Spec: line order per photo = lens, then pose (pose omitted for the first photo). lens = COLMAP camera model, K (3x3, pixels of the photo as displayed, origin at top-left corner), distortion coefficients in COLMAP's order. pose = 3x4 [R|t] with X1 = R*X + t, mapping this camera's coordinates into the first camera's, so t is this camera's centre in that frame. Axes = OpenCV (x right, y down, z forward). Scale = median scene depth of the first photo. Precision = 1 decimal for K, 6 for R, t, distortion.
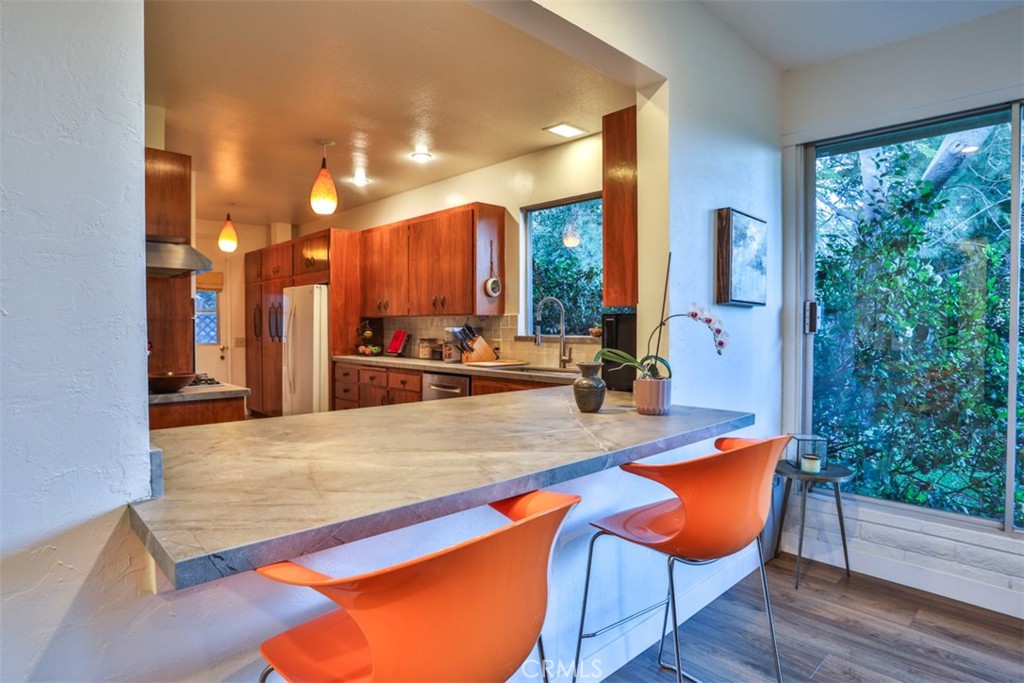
lens RADIAL K [[562.0, 0, 512.0], [0, 562.0, 341.5], [0, 0, 1]] dist [-0.075766, 0.035687]
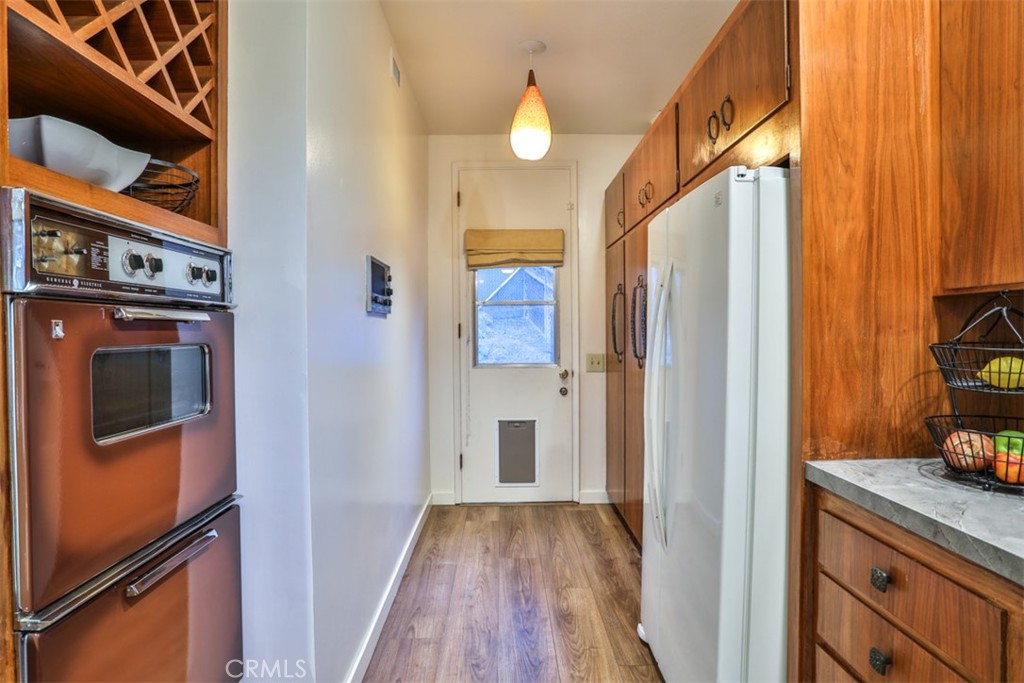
lens RADIAL K [[562.0, 0, 512.0], [0, 562.0, 341.5], [0, 0, 1]] dist [-0.075766, 0.035687]
pose [[0.732950, 0.009548, -0.680216, -0.251066], [-0.014232, 0.999898, -0.001301, -0.021475], [0.680134, 0.010635, 0.733011, 0.730981]]
